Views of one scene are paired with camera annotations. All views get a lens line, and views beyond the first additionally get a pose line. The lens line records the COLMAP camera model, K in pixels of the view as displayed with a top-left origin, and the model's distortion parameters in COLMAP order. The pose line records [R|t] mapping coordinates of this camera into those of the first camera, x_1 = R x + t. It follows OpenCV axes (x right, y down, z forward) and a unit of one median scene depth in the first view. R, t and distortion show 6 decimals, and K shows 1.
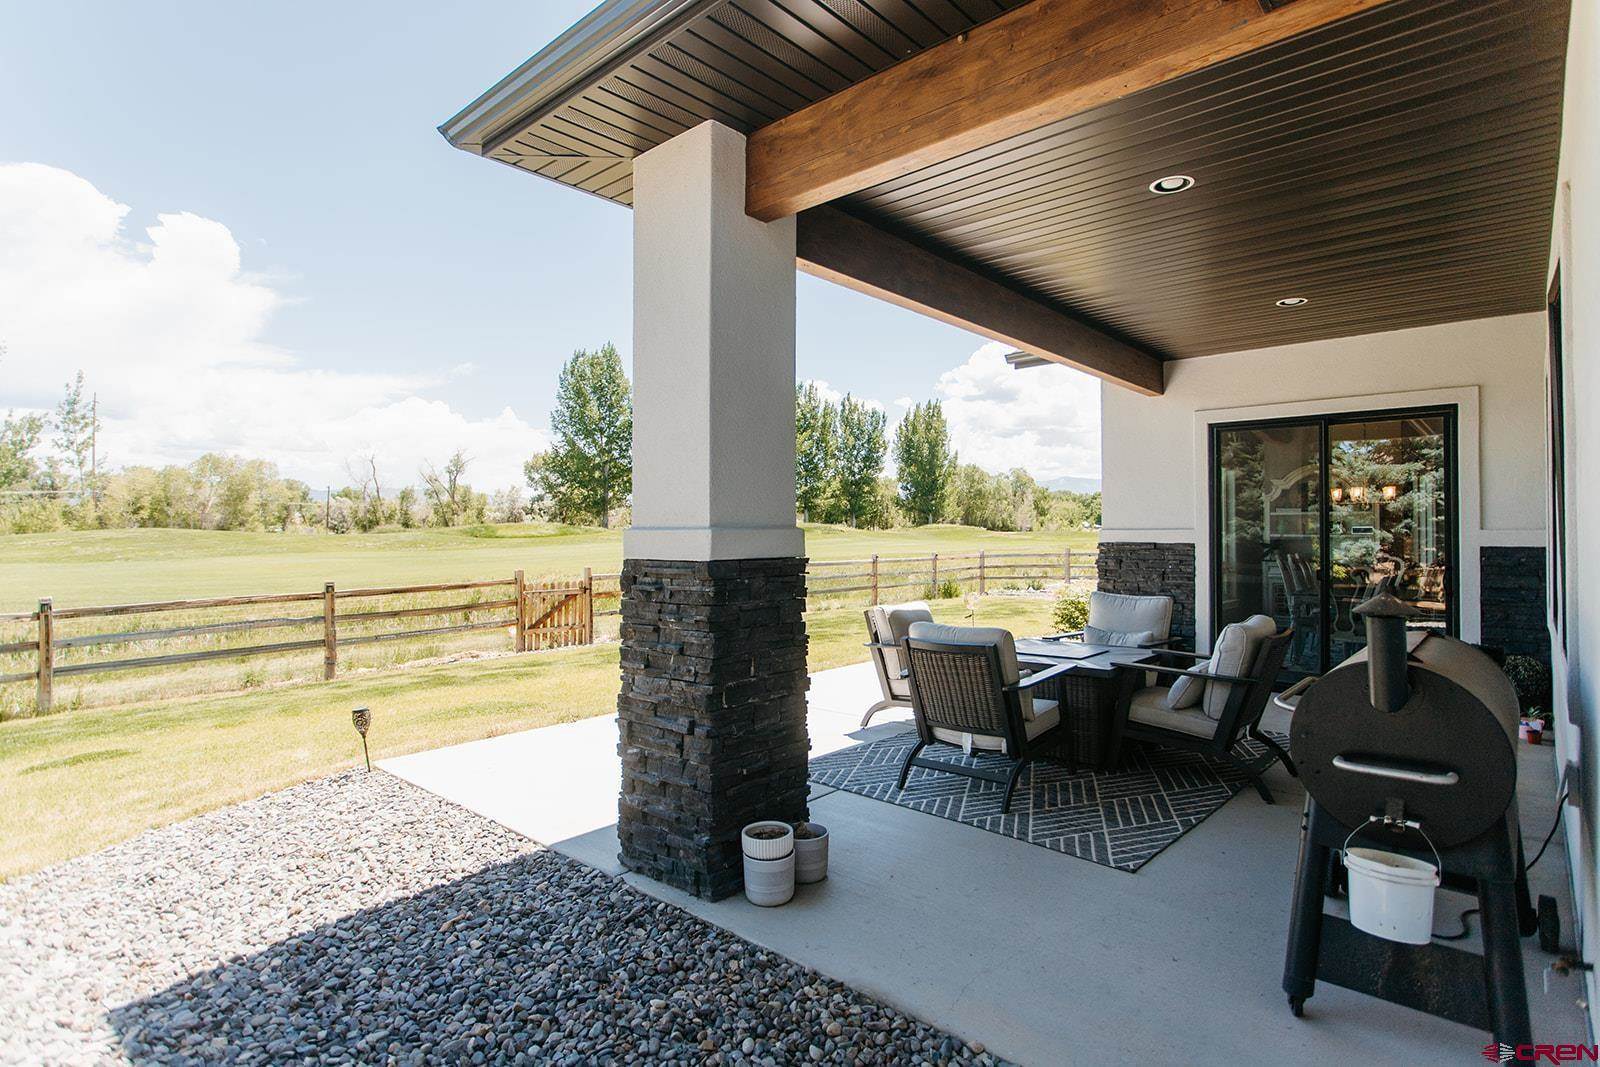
lens RADIAL K [[806.9, 0, 808.1], [0, 806.9, 517.5], [0, 0, 1]] dist [-0.000815, 0.004043]
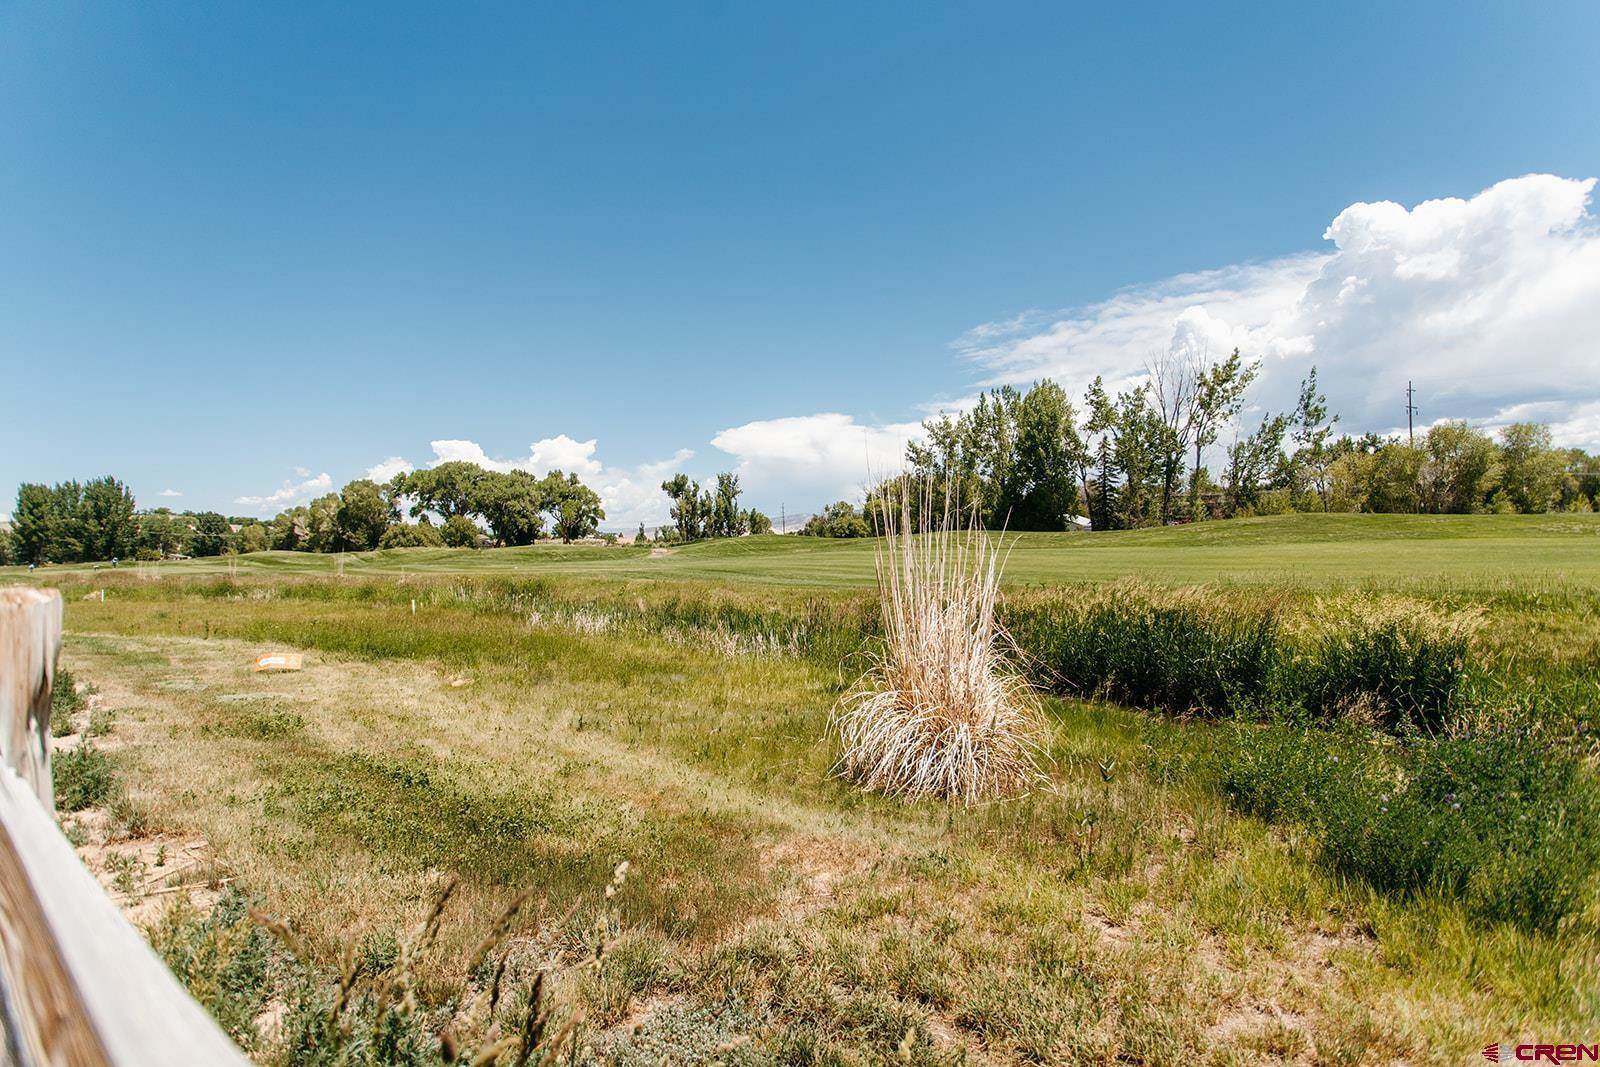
lens RADIAL K [[752.5, 0, 824.7], [0, 752.5, 514.6], [0, 0, 1]] dist [0.004702, 0.002598]
pose [[0.053141, -0.027911, -0.998197, 0.029963], [0.041033, 0.998826, -0.025744, 0.007363], [0.997744, -0.039591, 0.054224, 0.187827]]
